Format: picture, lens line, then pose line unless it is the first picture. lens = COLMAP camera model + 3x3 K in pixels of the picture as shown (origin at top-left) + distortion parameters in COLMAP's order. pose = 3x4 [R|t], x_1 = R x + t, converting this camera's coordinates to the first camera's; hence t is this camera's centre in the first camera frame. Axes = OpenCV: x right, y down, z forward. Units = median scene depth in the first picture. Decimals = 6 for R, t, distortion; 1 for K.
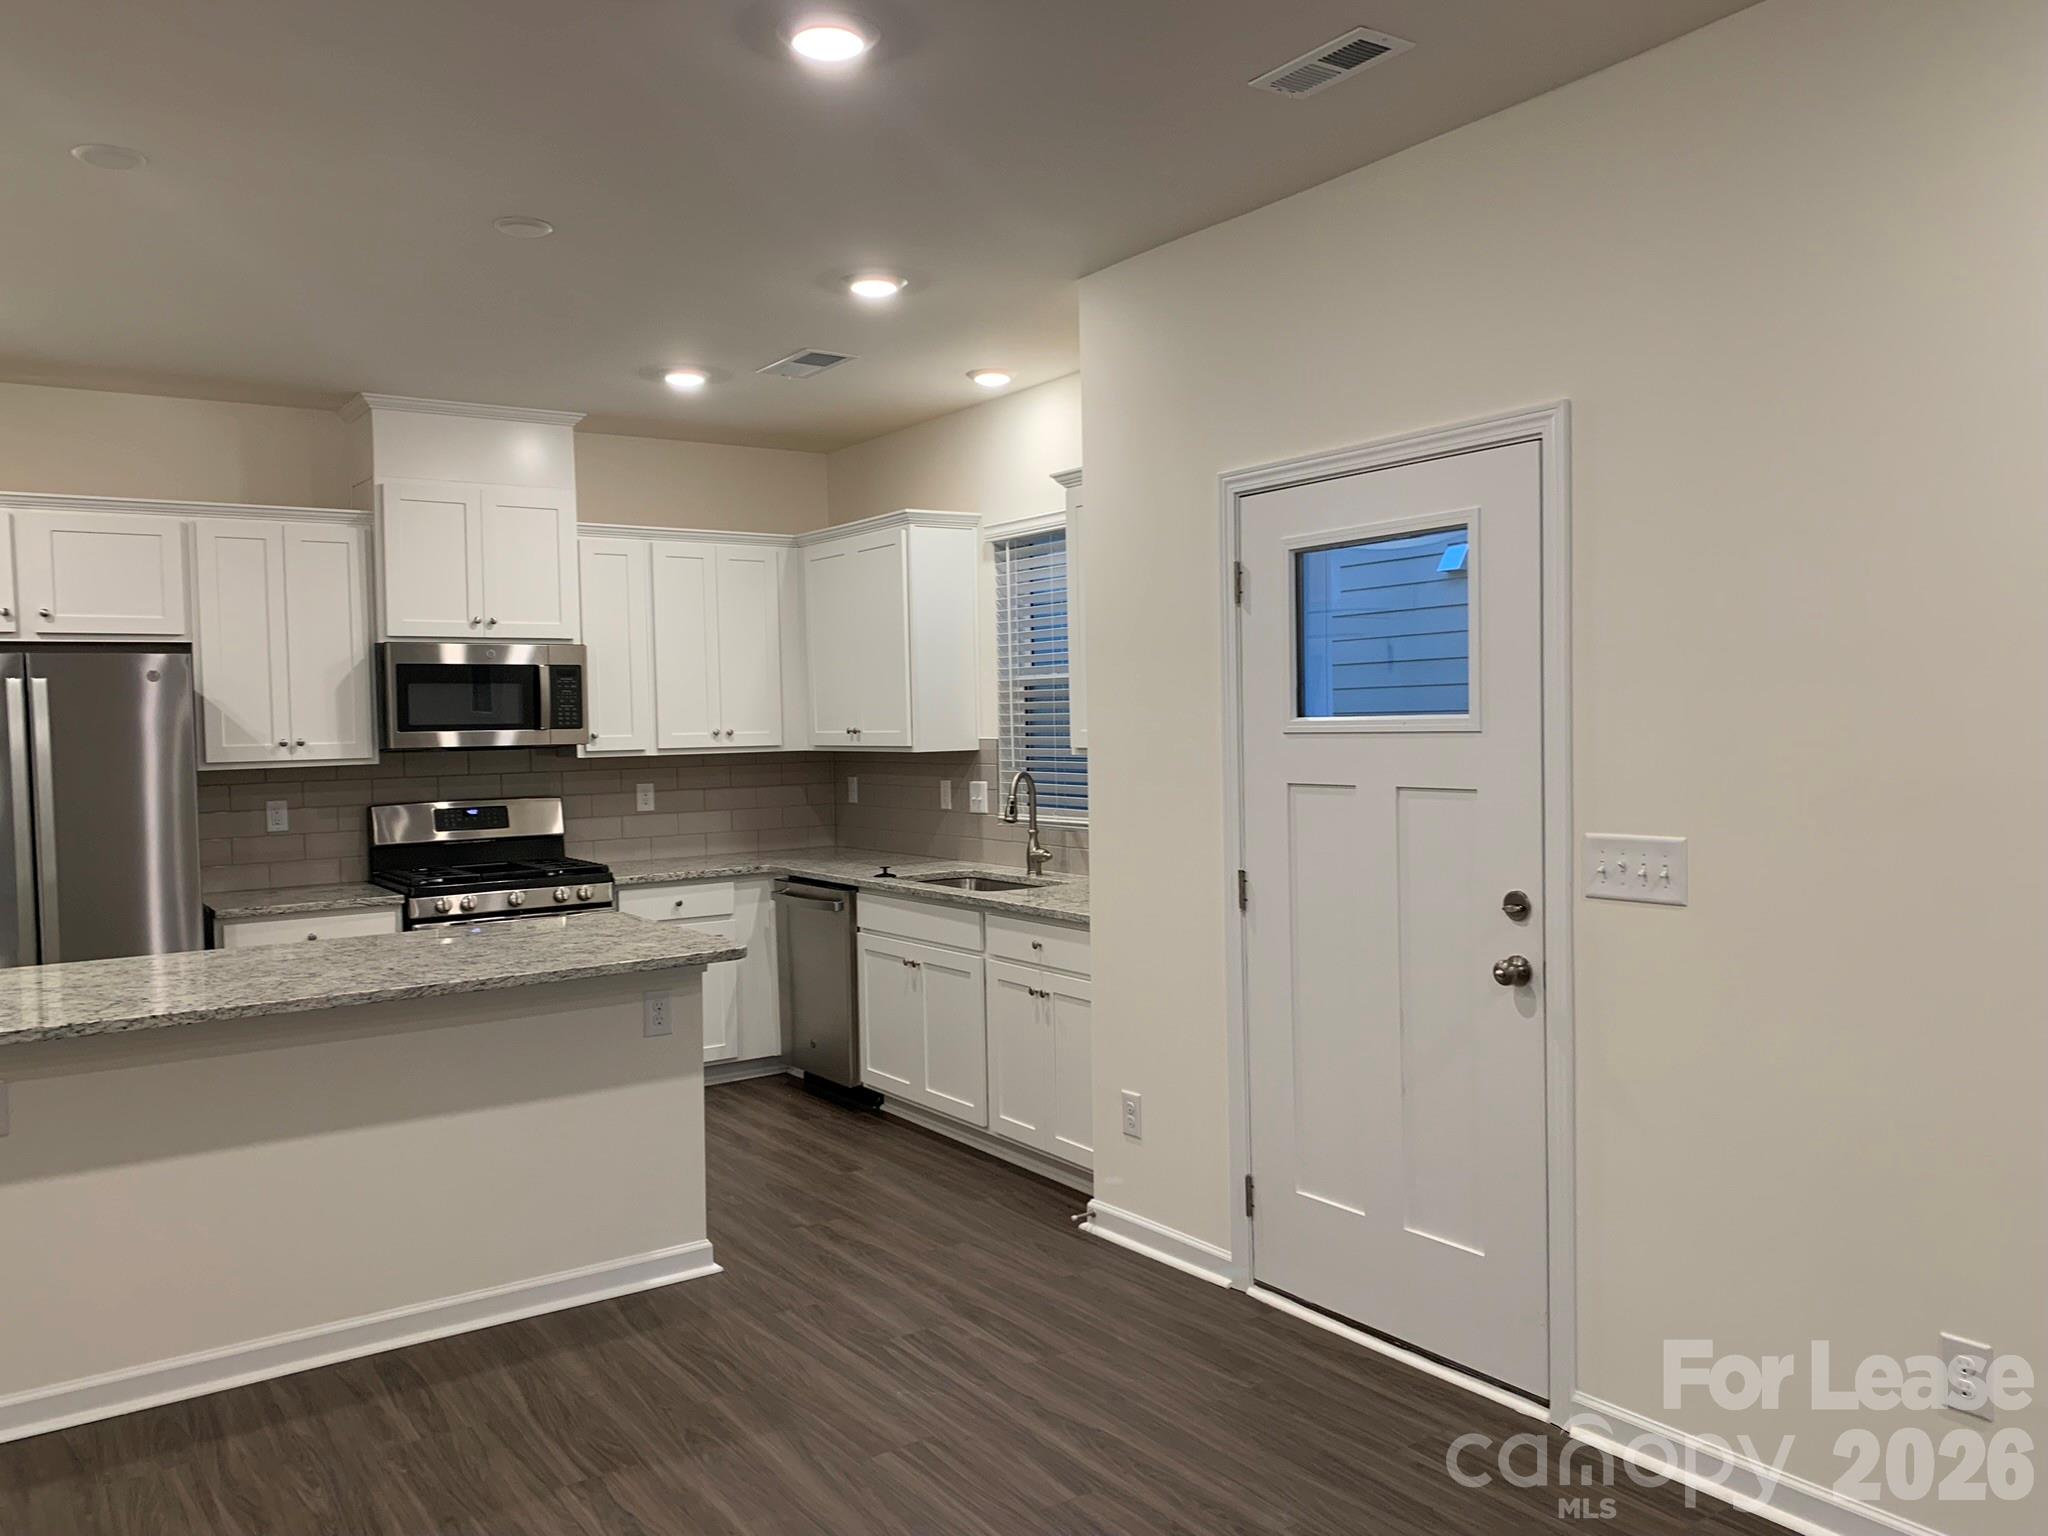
lens RADIAL K [[1548.9, 0, 1045.0], [0, 1548.9, 775.9], [0, 0, 1]] dist [0.035927, -0.035506]
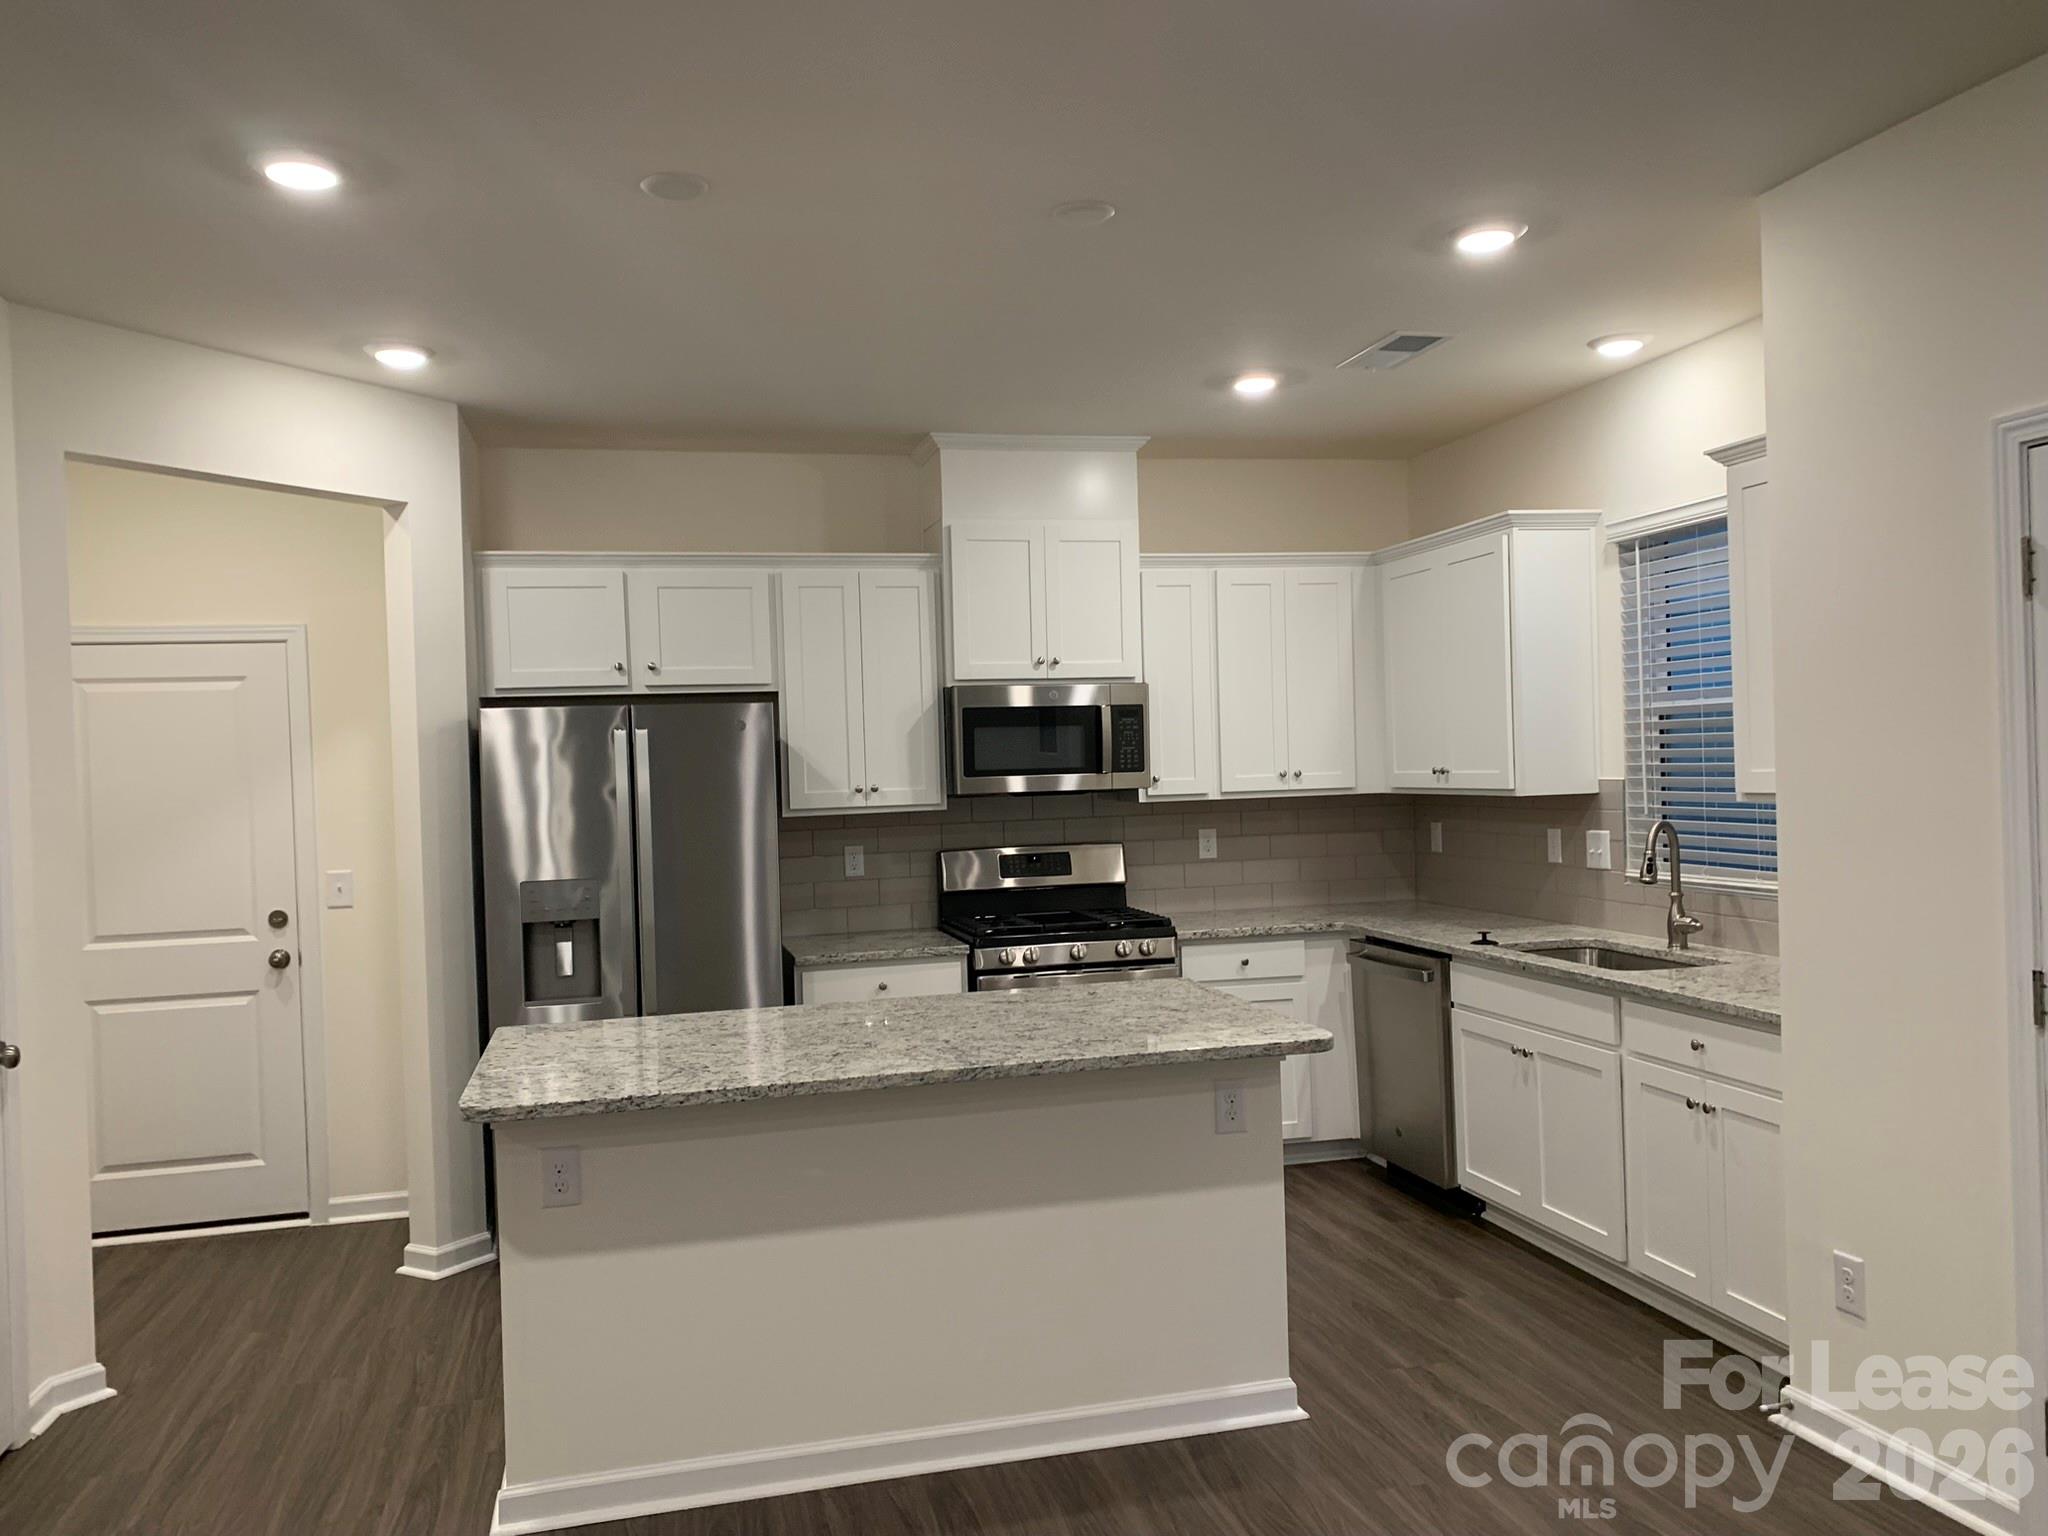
lens RADIAL K [[1548.9, 0, 1026.6], [0, 1548.9, 775.5], [0, 0, 1]] dist [0.035927, -0.035506]
pose [[0.934418, -0.006788, -0.356114, -0.037554], [-0.000982, 0.999765, -0.021636, -0.009164], [0.356177, 0.020567, 0.934192, 0.120759]]
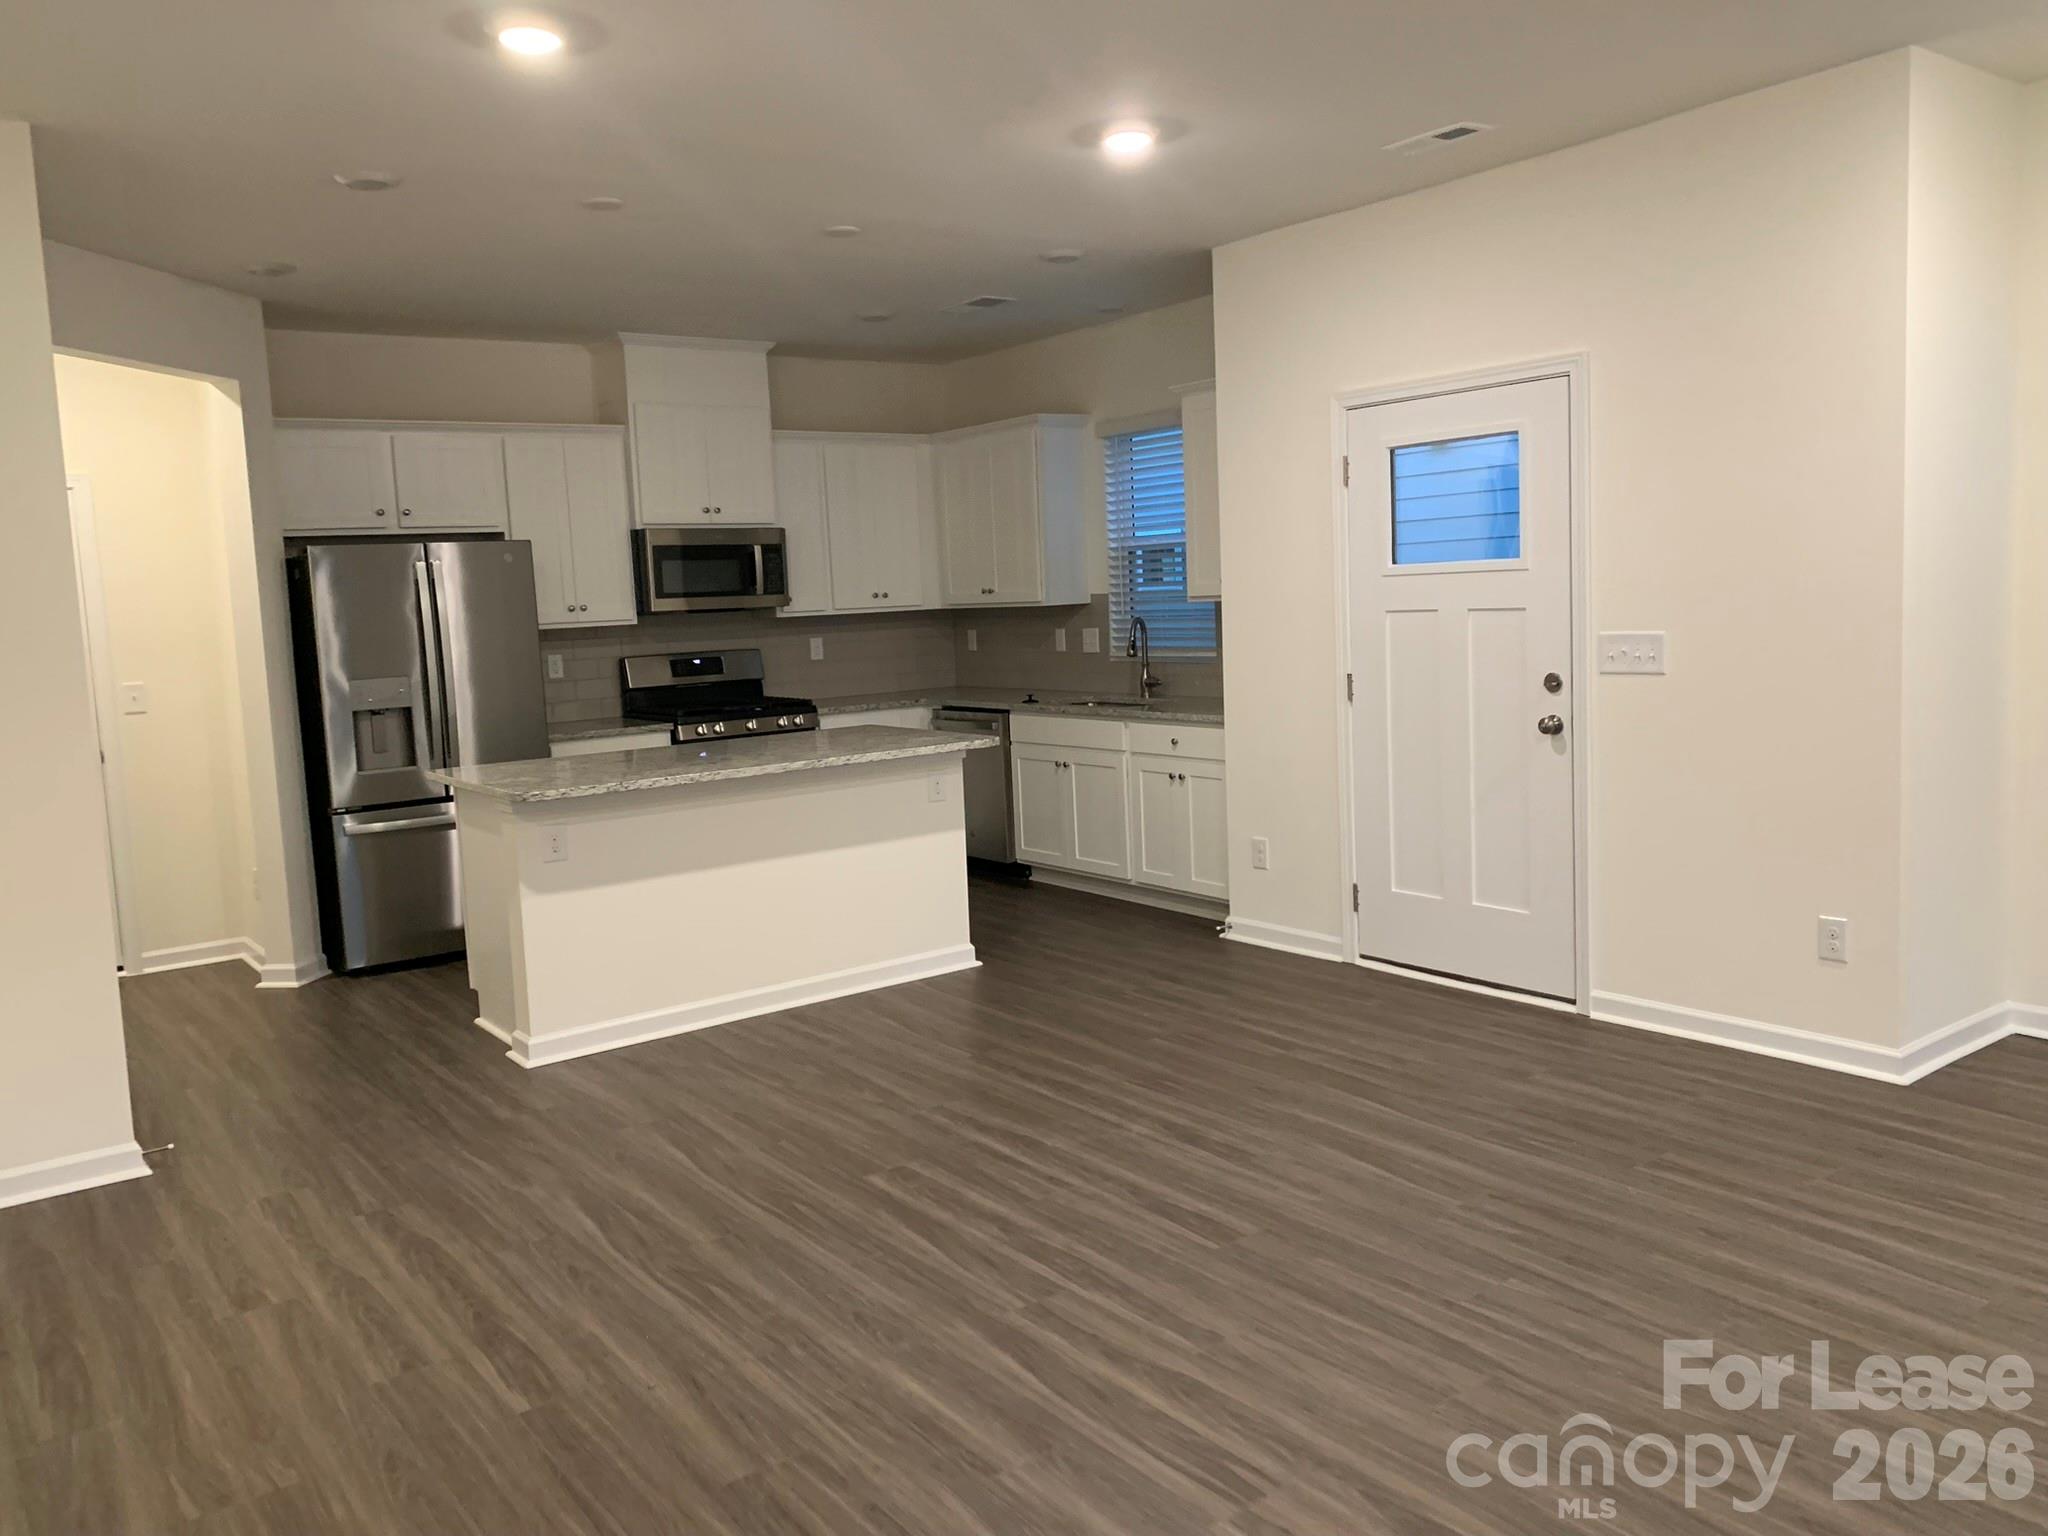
lens RADIAL K [[1548.9, 0, 1006.3], [0, 1548.9, 753.8], [0, 0, 1]] dist [0.035927, -0.035506]
pose [[0.999445, -0.026359, 0.020389, -0.167143], [0.024936, 0.997432, 0.067133, 0.023036], [-0.022106, -0.066587, 0.997536, -0.327137]]
